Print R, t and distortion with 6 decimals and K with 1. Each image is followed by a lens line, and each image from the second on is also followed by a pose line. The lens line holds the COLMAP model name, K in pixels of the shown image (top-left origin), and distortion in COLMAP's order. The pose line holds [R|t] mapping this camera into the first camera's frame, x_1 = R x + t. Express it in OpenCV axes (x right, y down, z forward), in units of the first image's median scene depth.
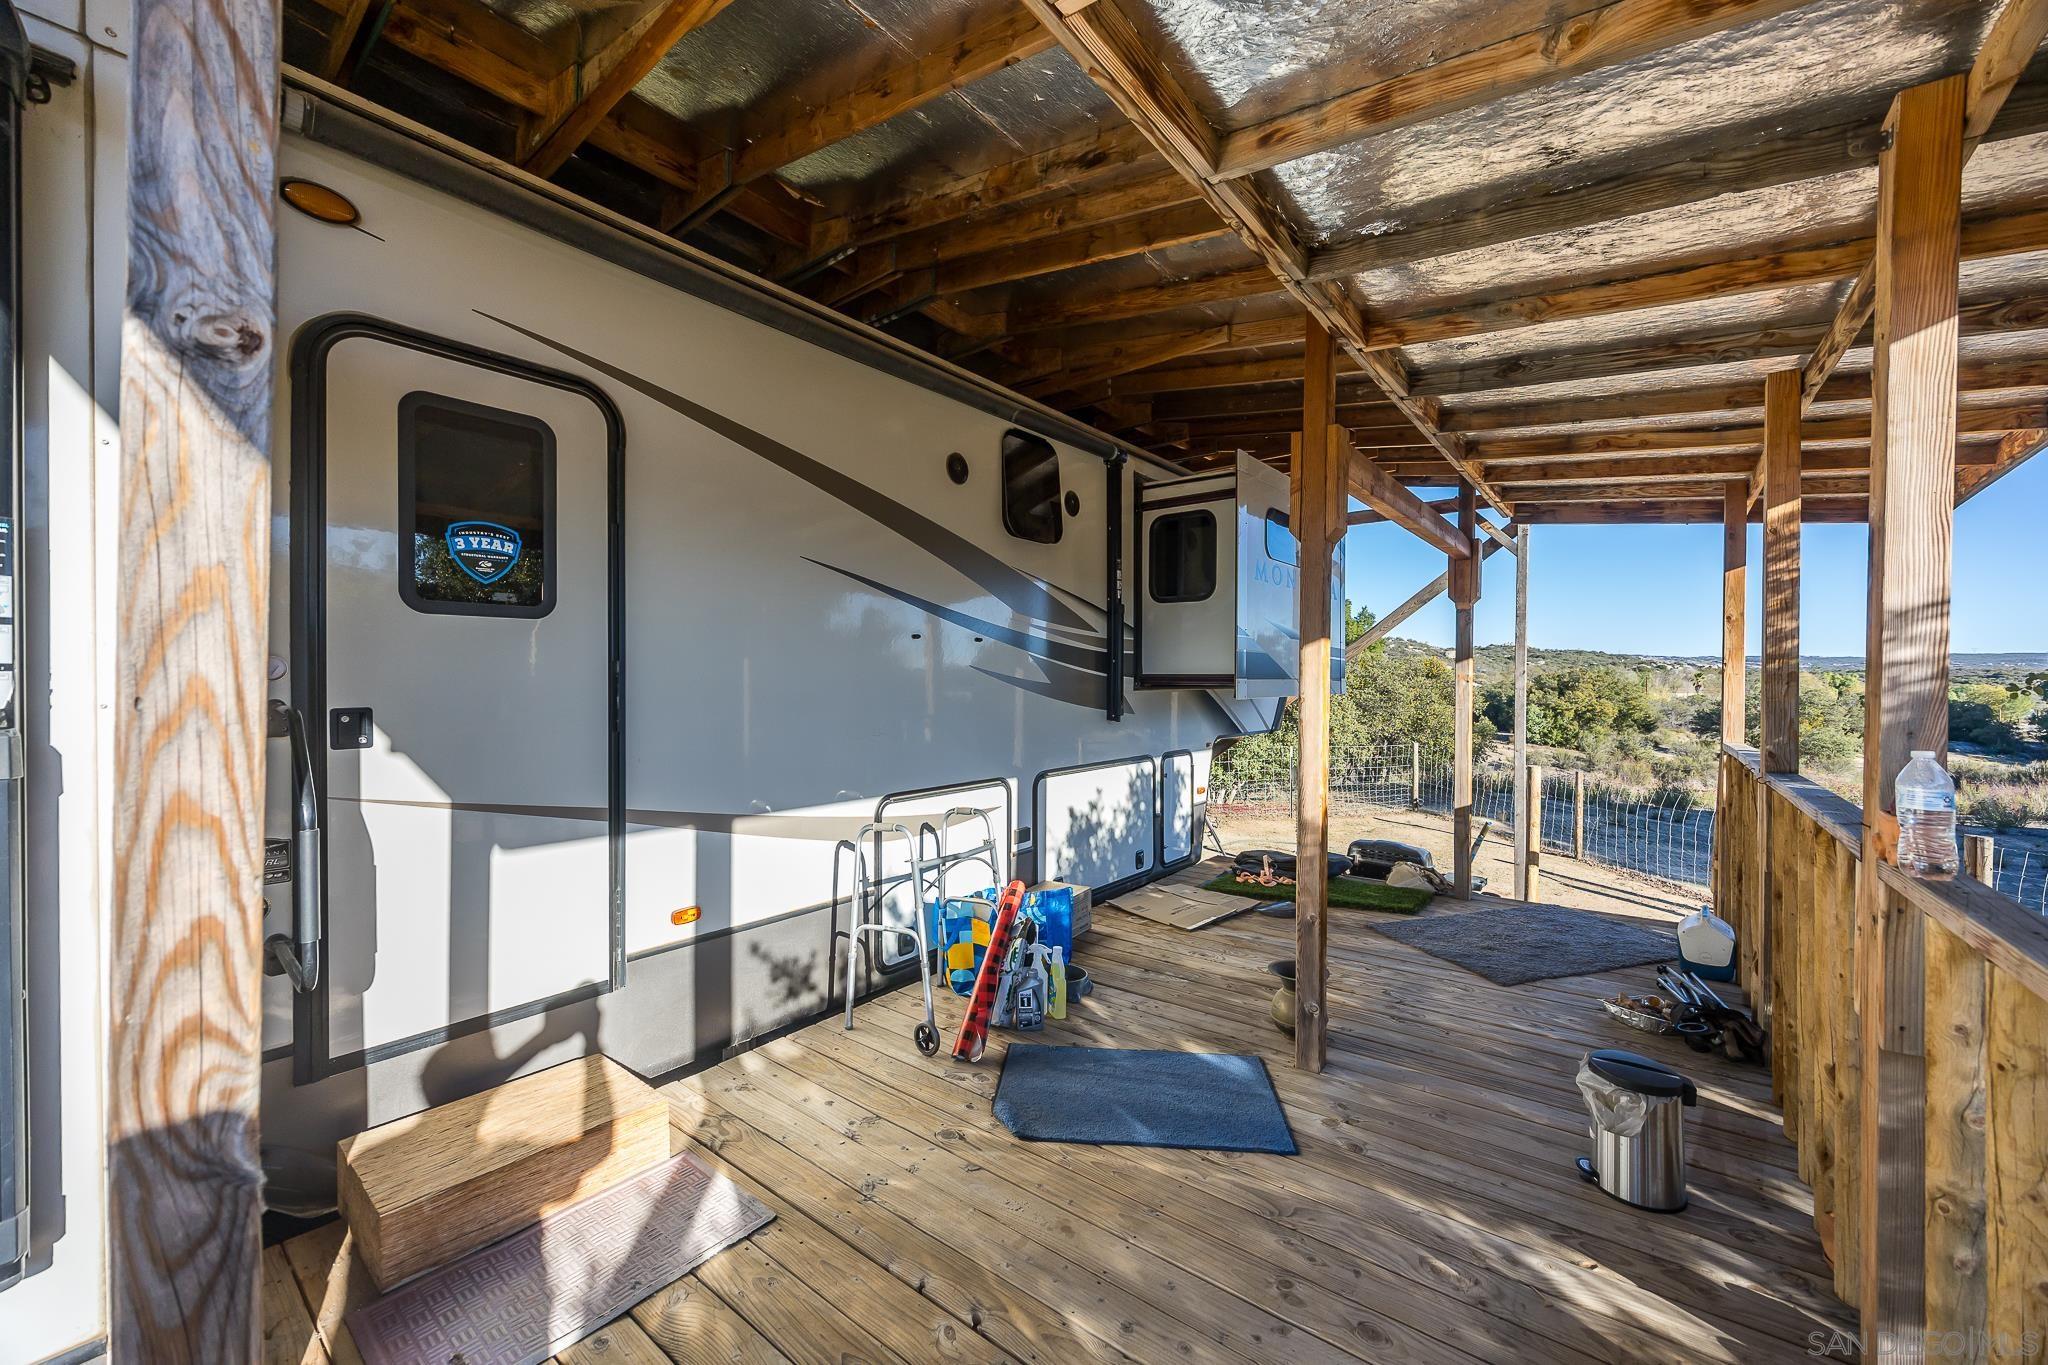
lens RADIAL K [[808.2, 0, 1024.0], [0, 808.2, 686.4], [0, 0, 1]] dist [0.003240, 0.000465]
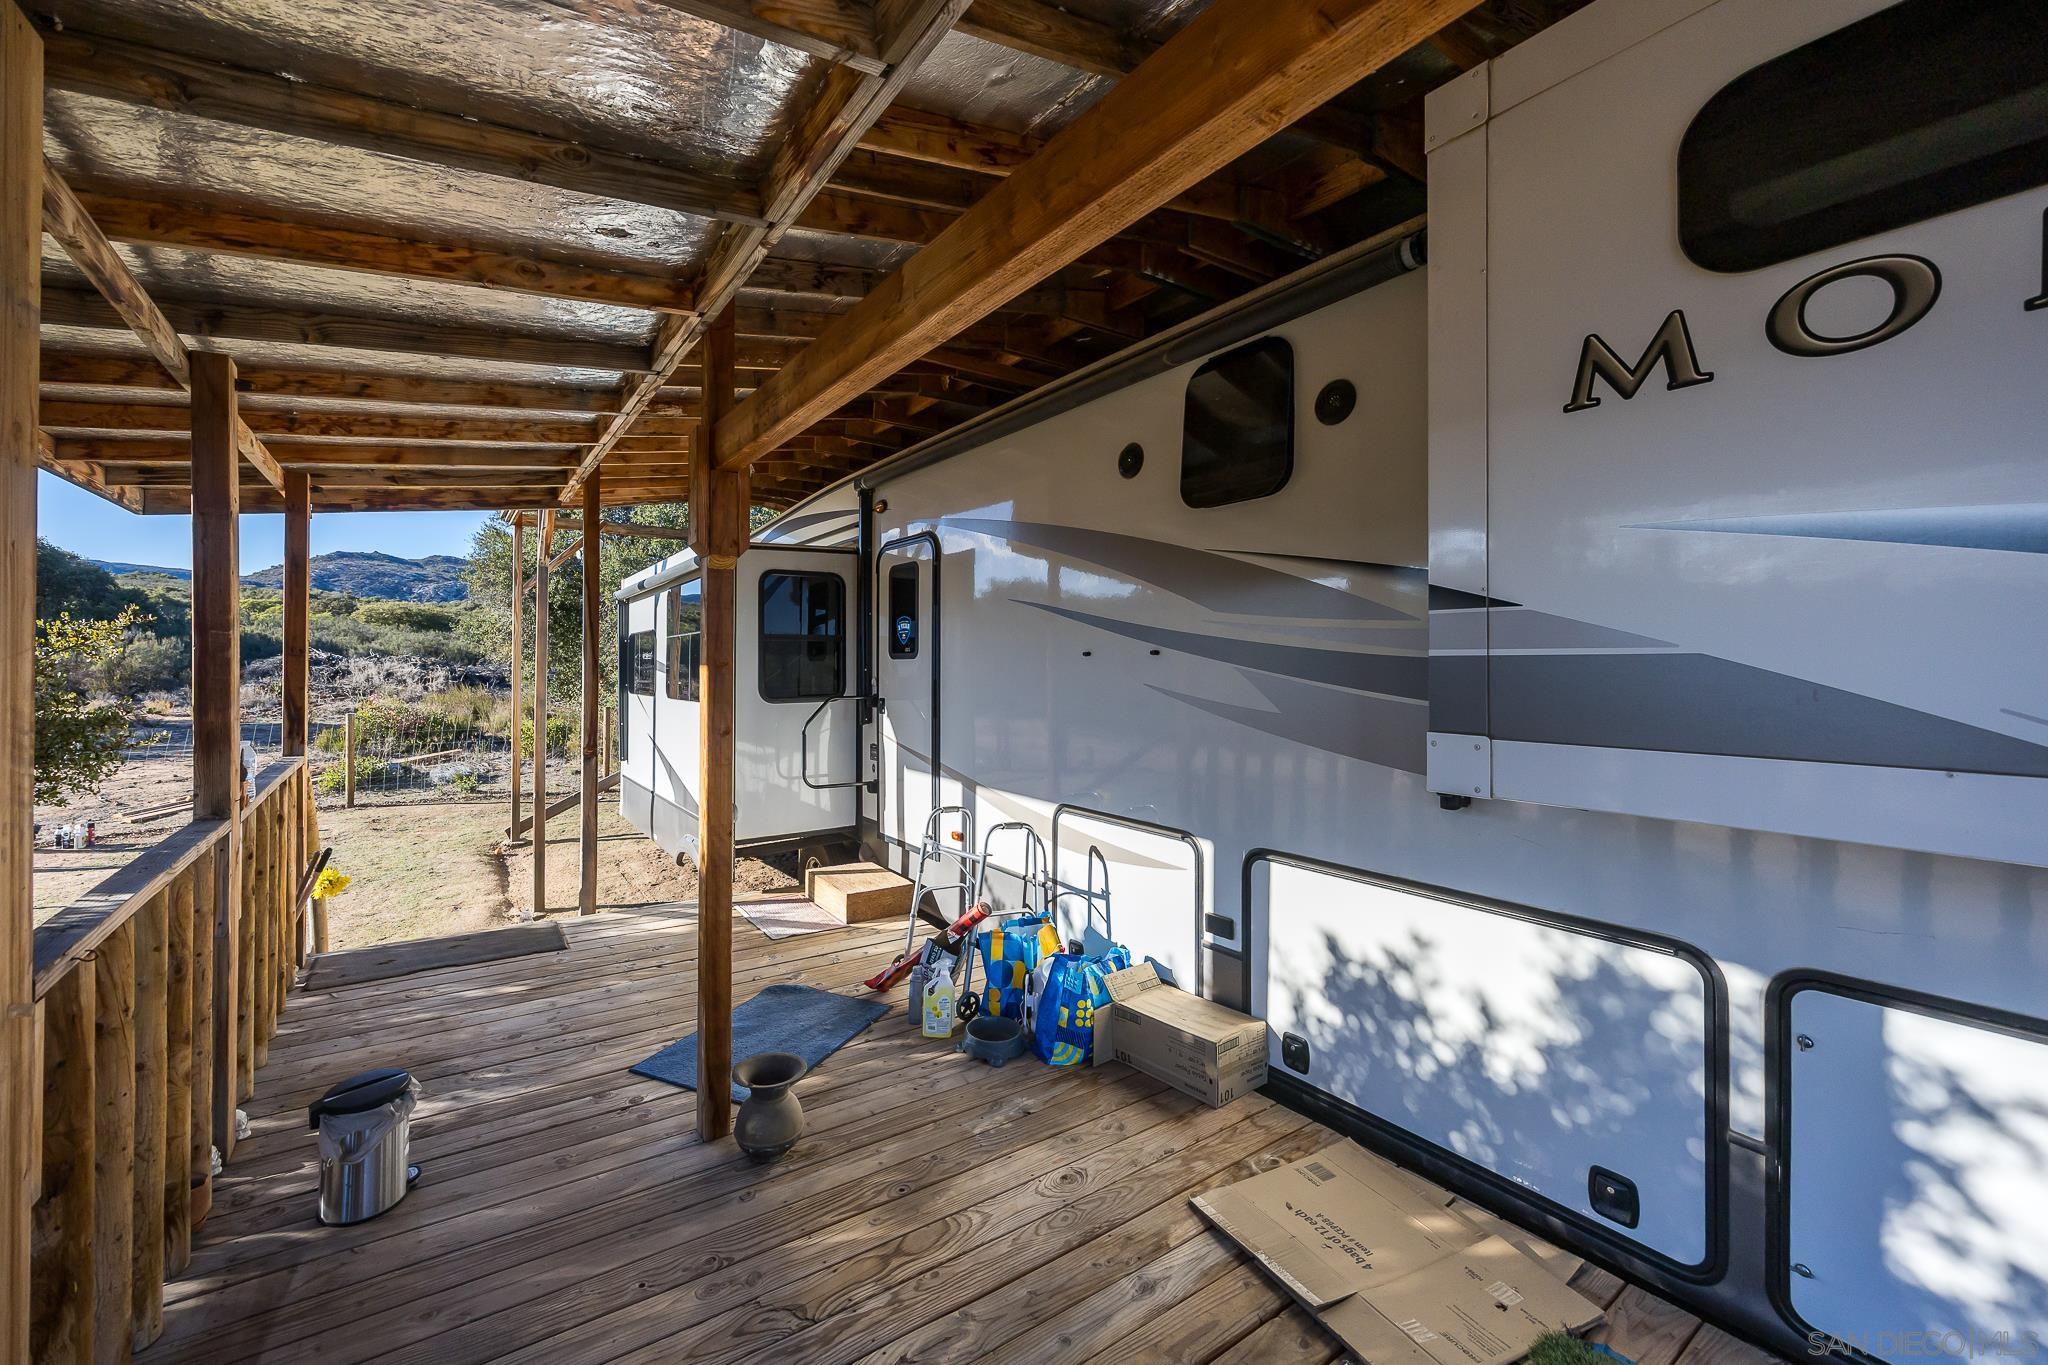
lens RADIAL K [[808.2, 0, 967.9], [0, 808.2, 660.0], [0, 0, 1]] dist [0.003240, 0.000465]
pose [[-0.317547, -0.006162, -0.948222, 0.714100], [-0.009358, 0.999951, -0.003364, -0.041591], [0.948196, 0.007805, -0.317589, 0.981982]]
